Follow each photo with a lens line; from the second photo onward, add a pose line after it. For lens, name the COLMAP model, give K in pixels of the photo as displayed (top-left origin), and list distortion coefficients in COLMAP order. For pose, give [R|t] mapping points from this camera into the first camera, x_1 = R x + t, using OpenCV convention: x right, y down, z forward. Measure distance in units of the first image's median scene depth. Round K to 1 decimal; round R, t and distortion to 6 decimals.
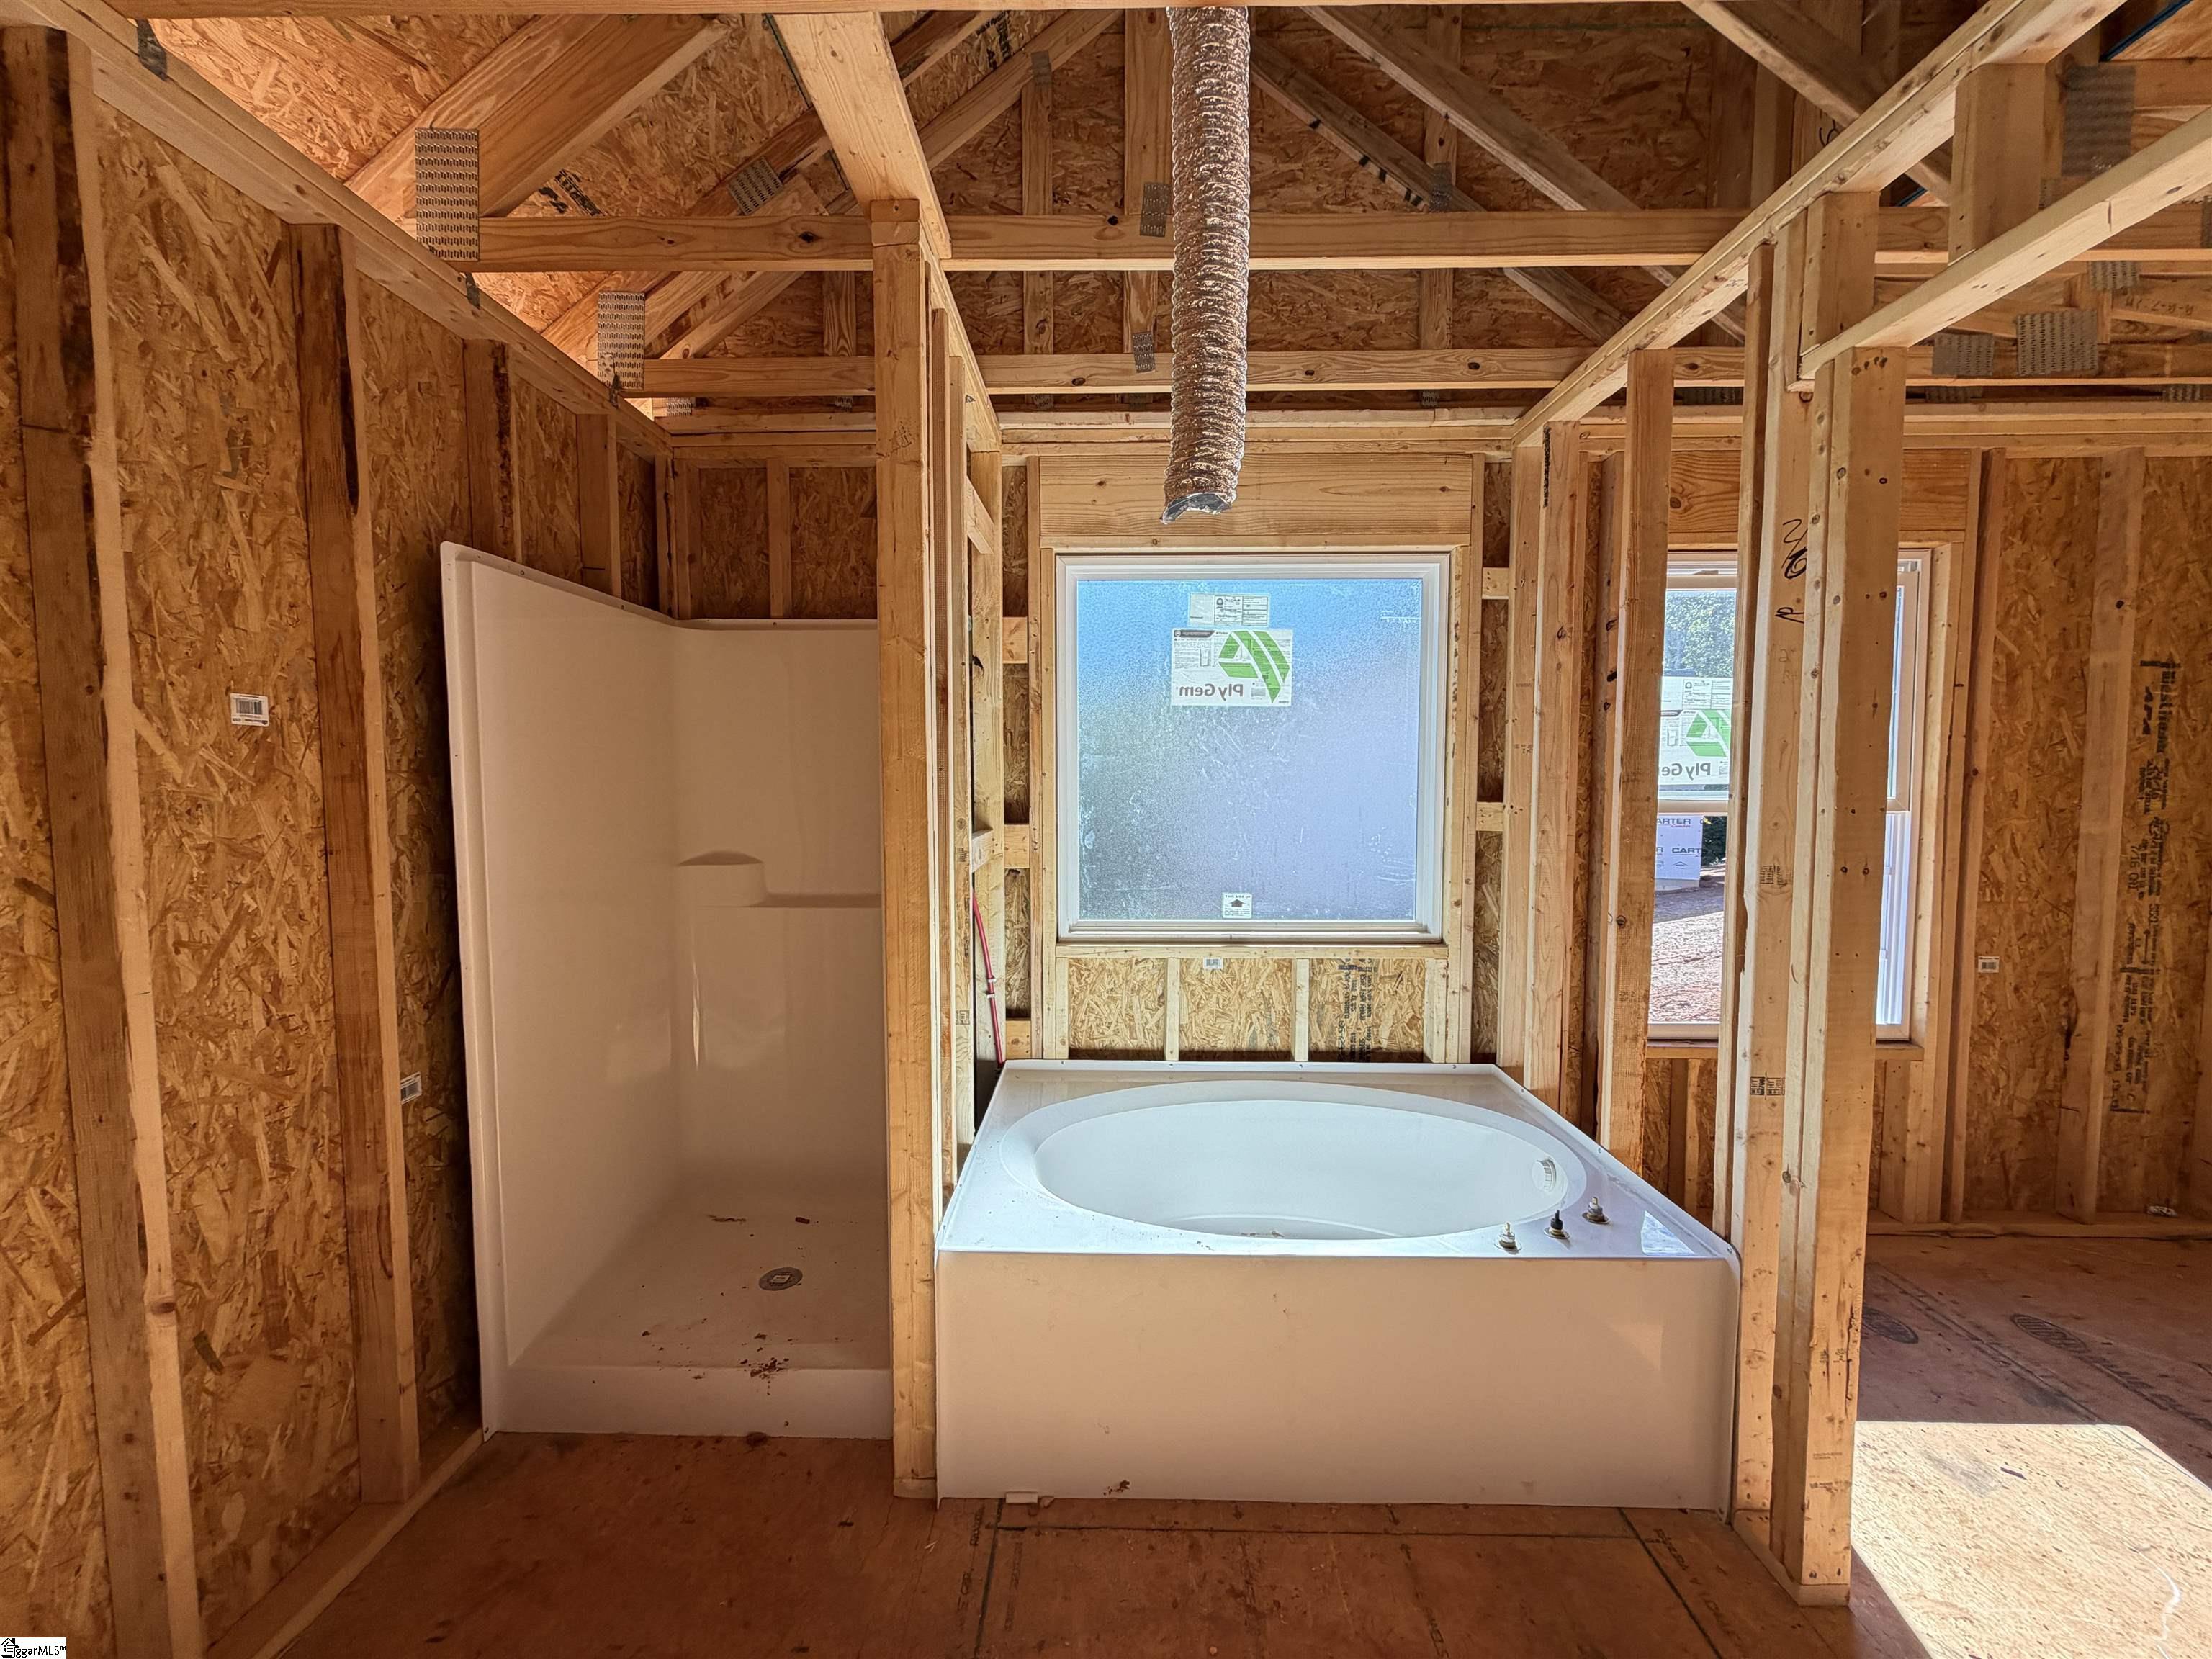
lens RADIAL K [[883.0, 0, 1102.6], [0, 883.0, 834.2], [0, 0, 1]] dist [-0.000011, -0.000205]
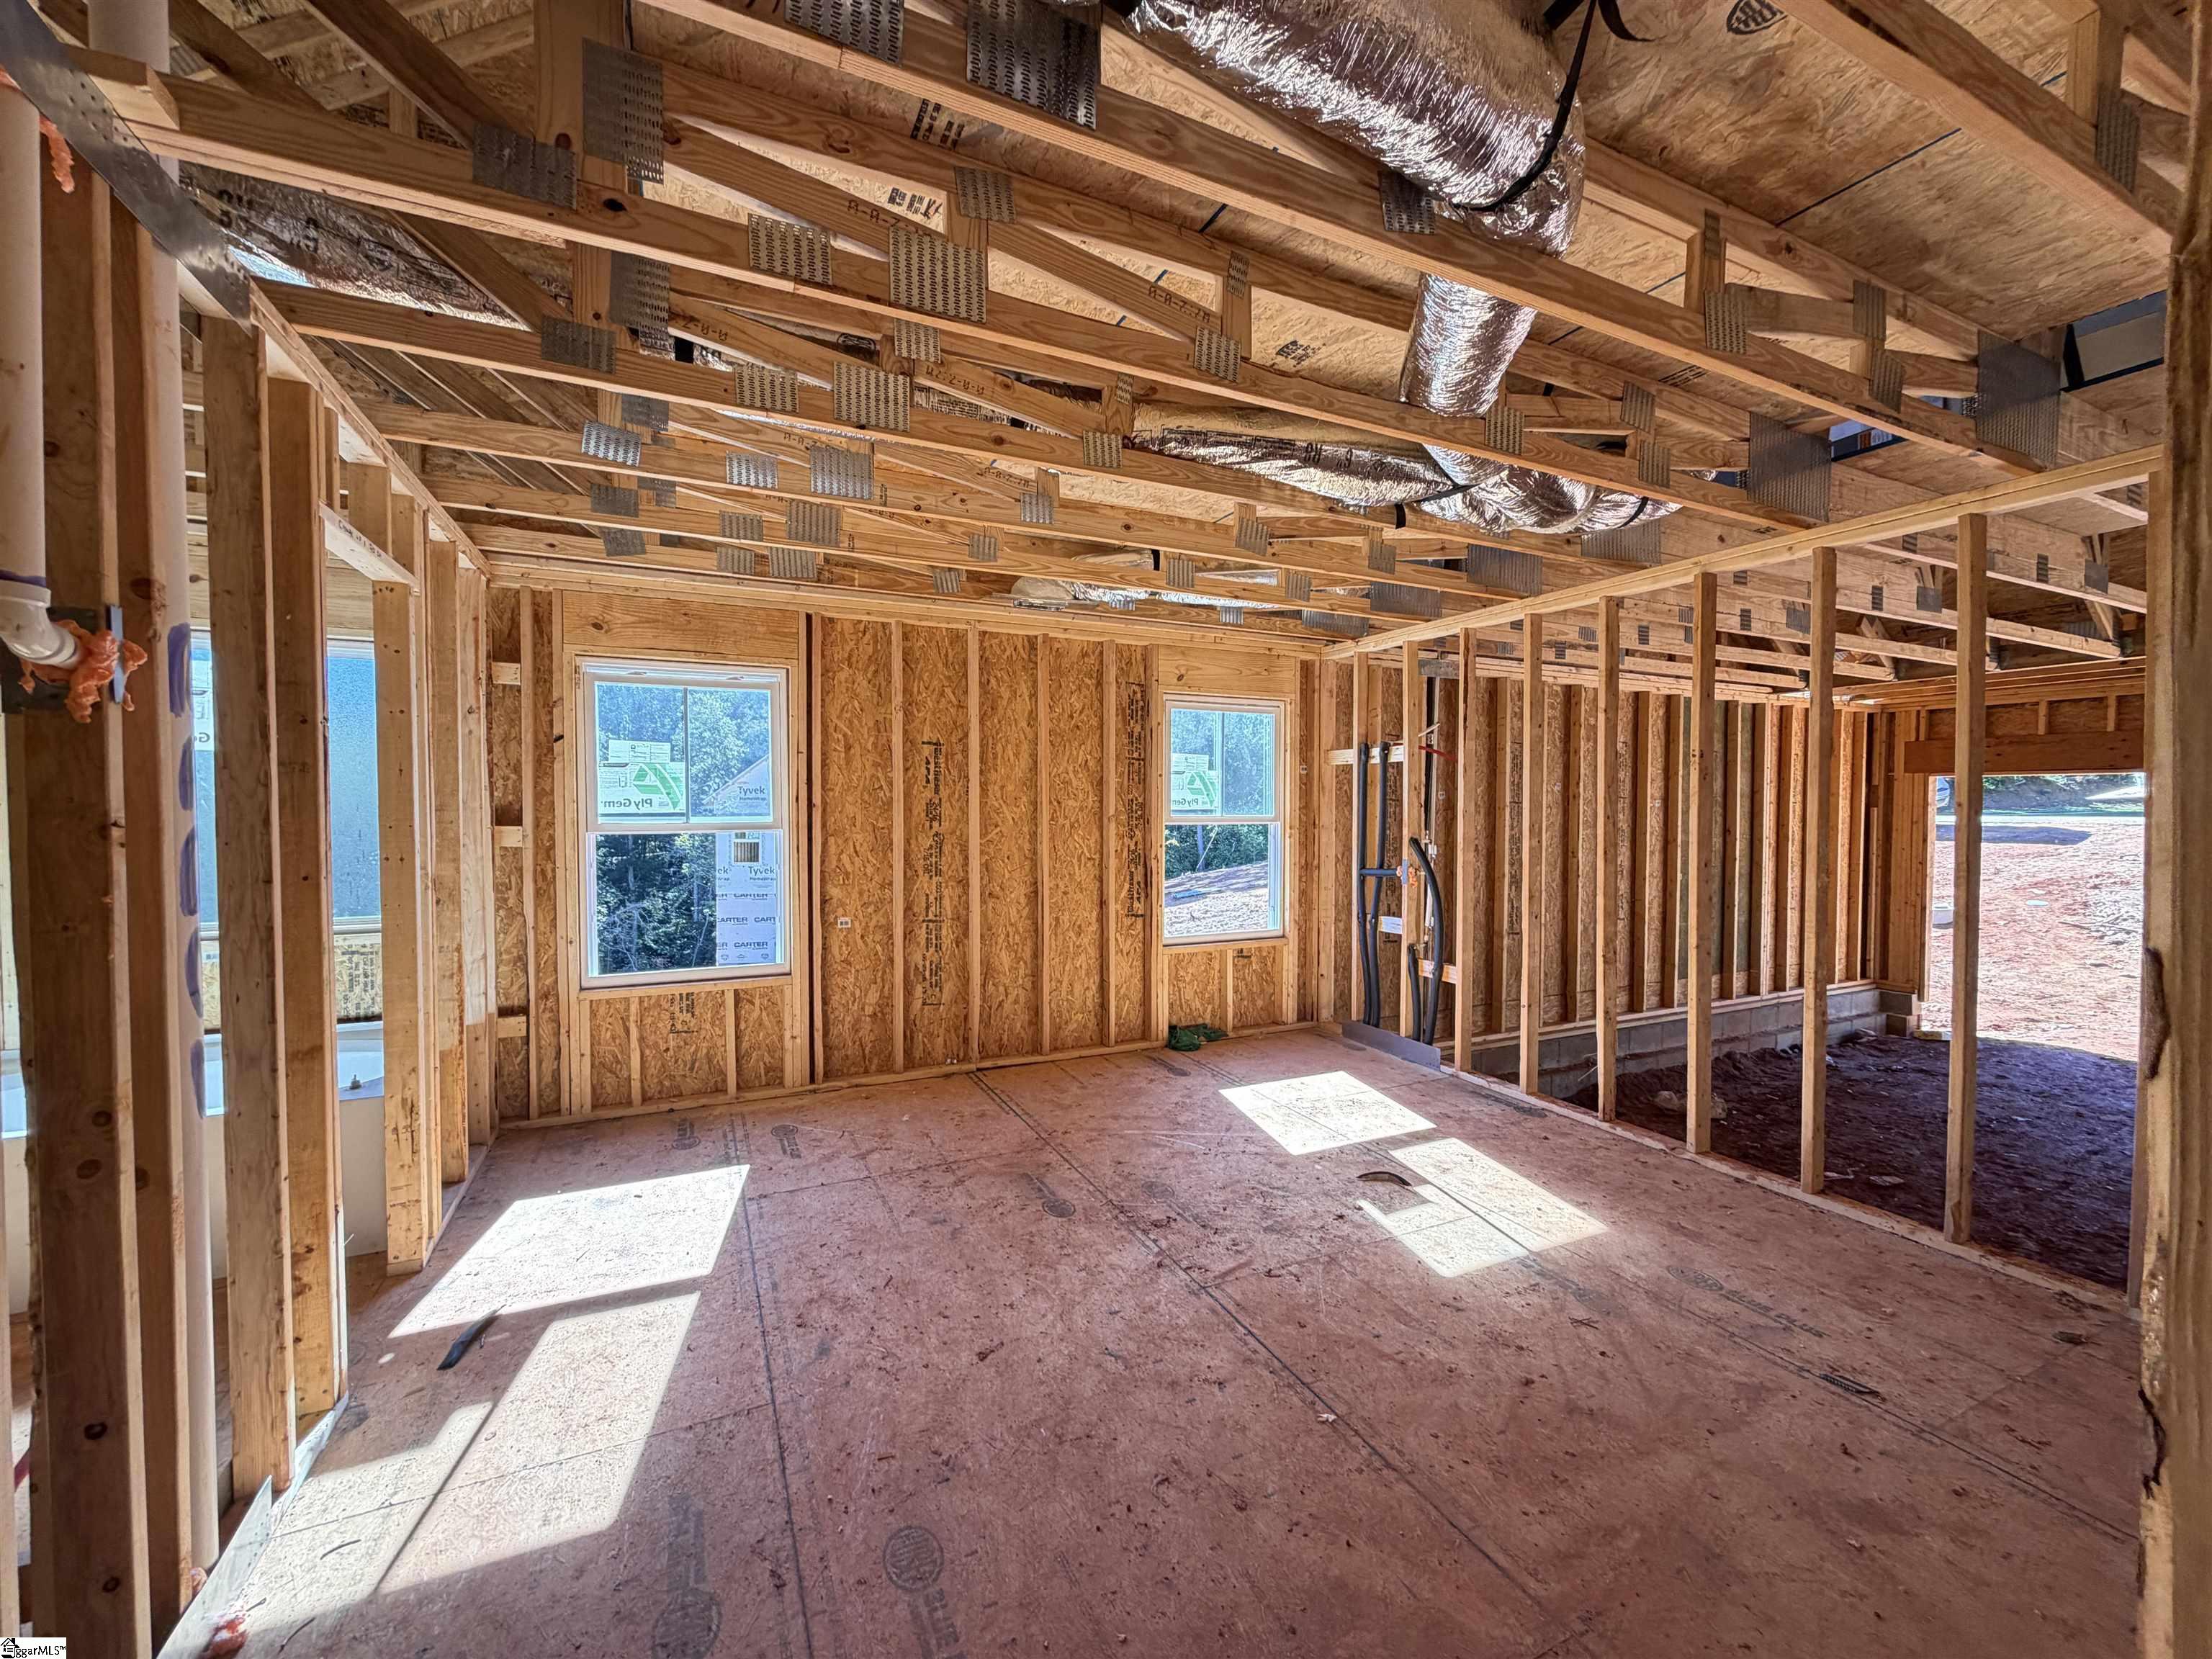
lens RADIAL K [[883.0, 0, 1108.1], [0, 883.0, 832.8], [0, 0, 1]] dist [-0.000011, -0.000205]
pose [[0.895430, -0.010807, 0.445070, 0.727292], [0.026410, 0.999234, -0.028872, 0.042220], [-0.444417, 0.037607, 0.895030, -0.698605]]
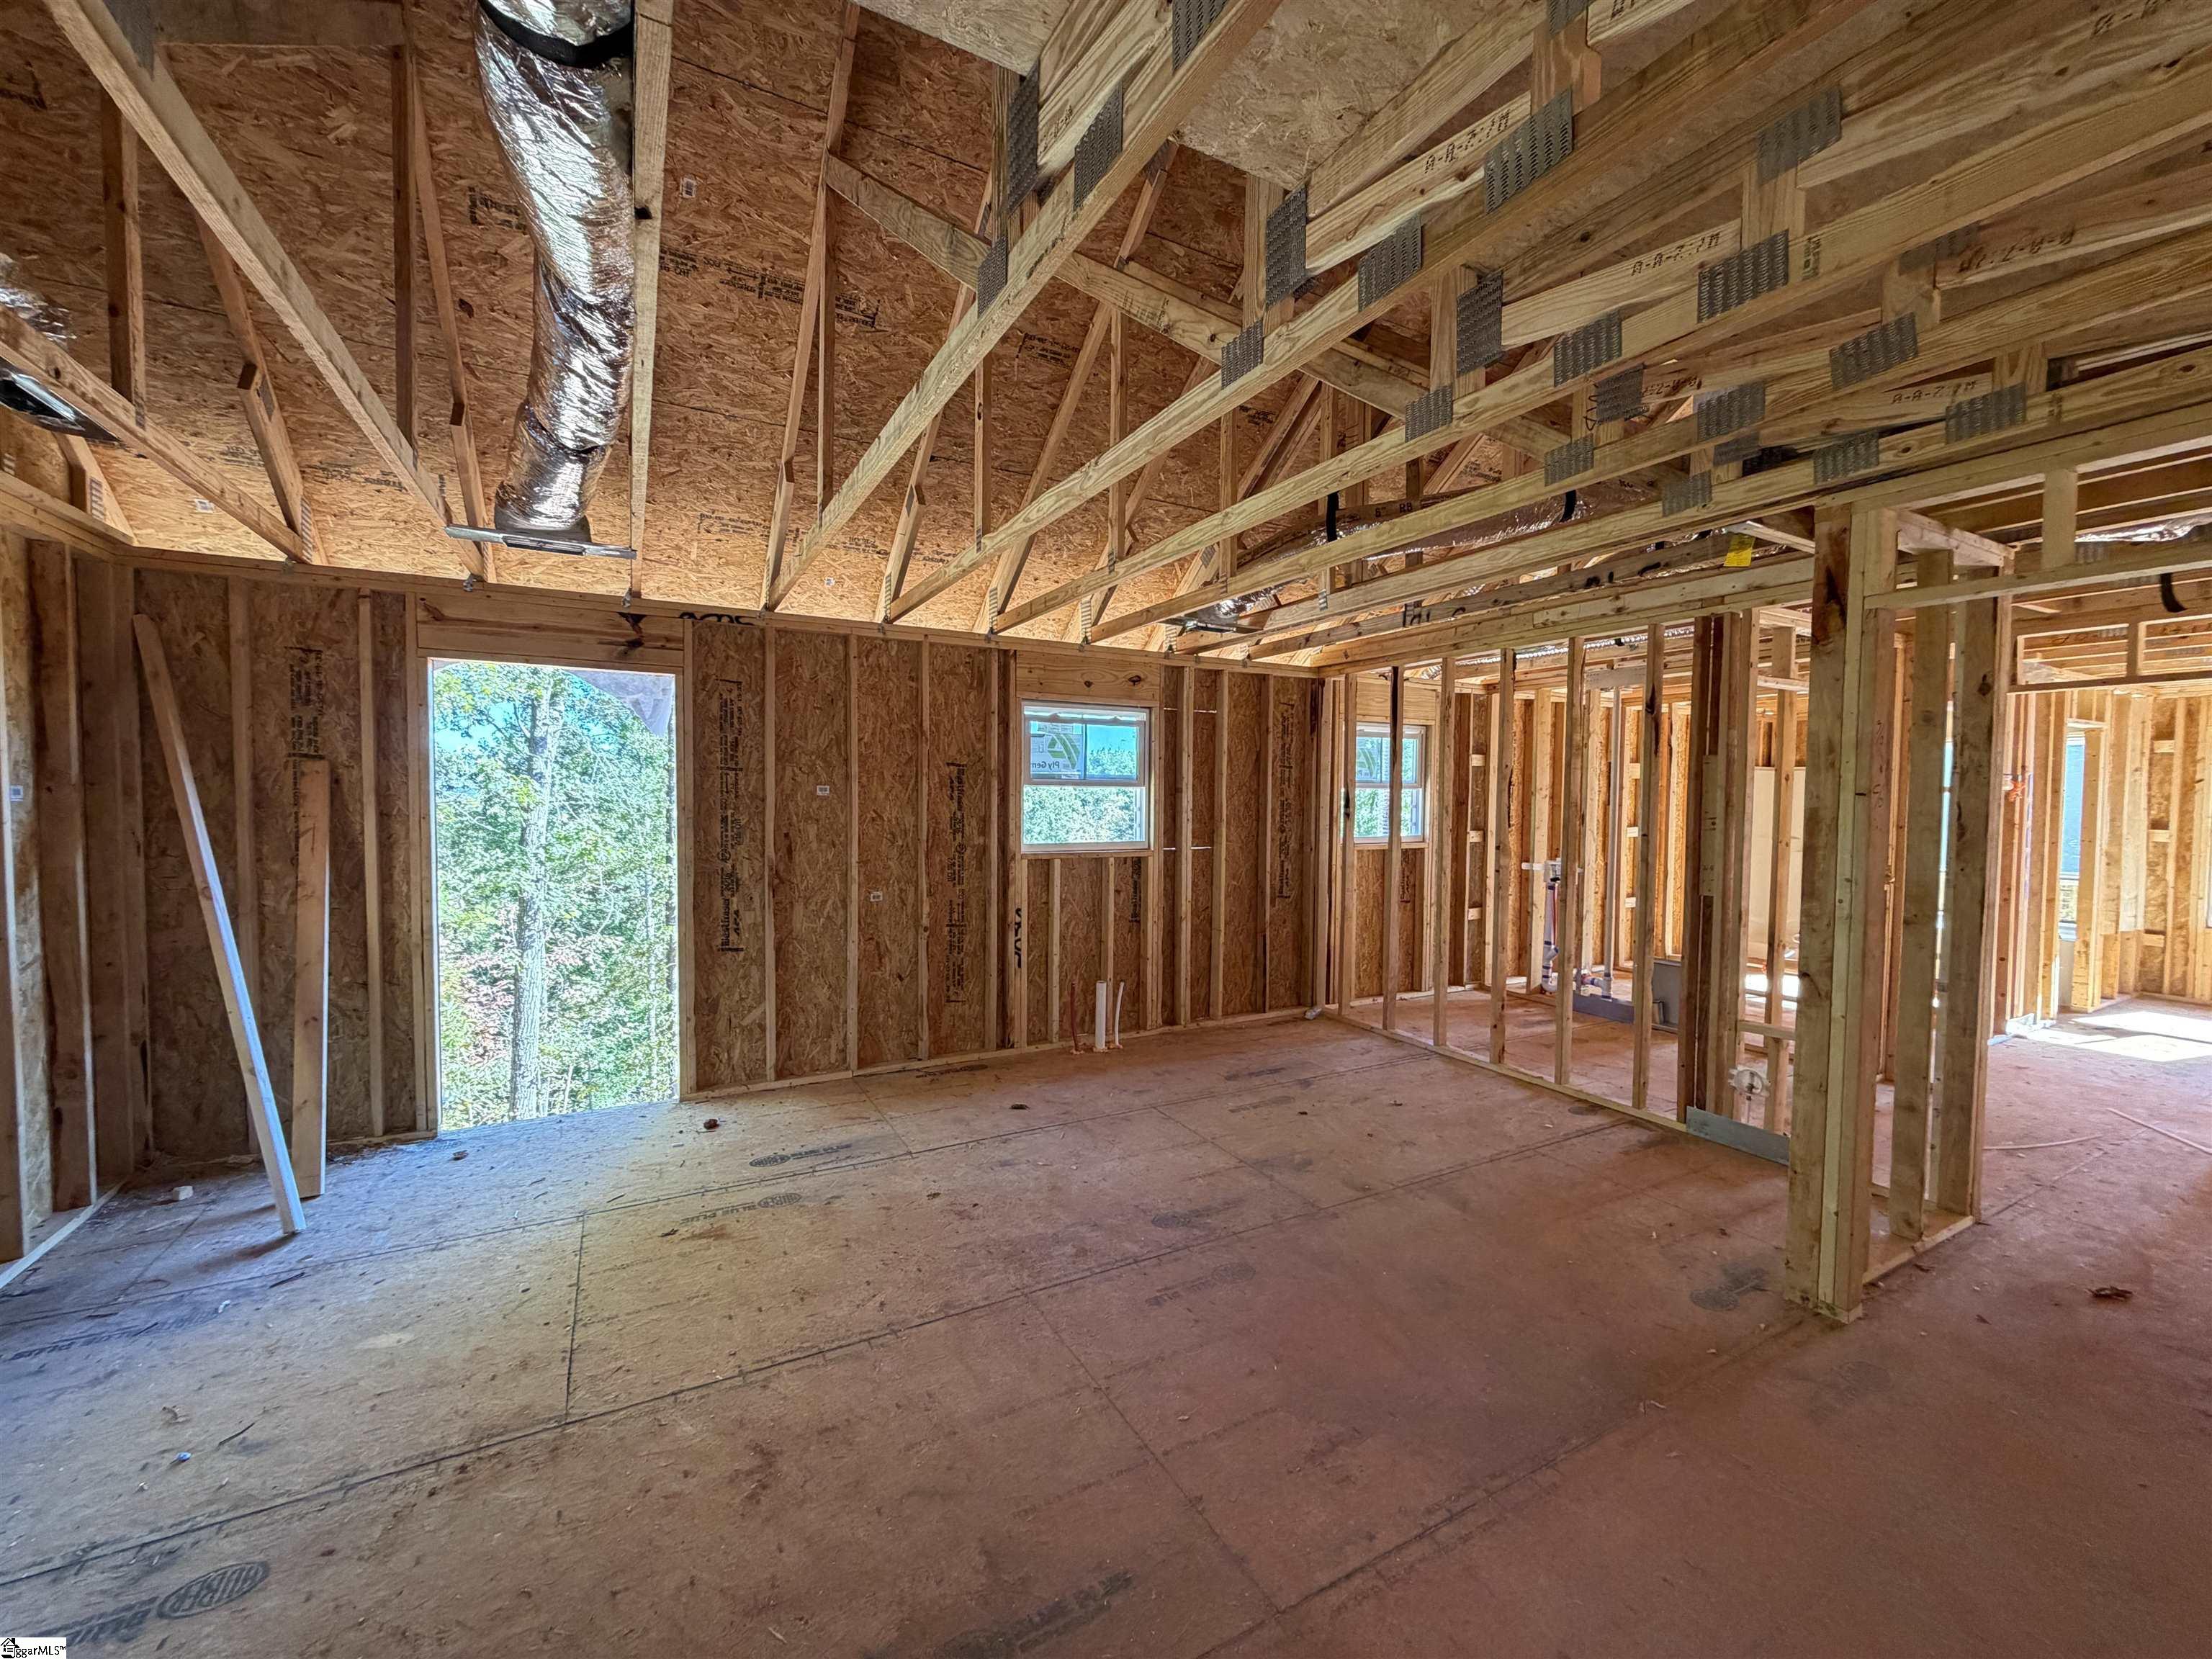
lens RADIAL K [[883.0, 0, 1101.2], [0, 883.0, 832.0], [0, 0, 1]] dist [-0.000011, -0.000205]
pose [[0.495168, 0.035624, -0.868066, 1.213343], [-0.062314, 0.998042, 0.005413, 0.150988], [0.866559, 0.051412, 0.496419, -3.002878]]
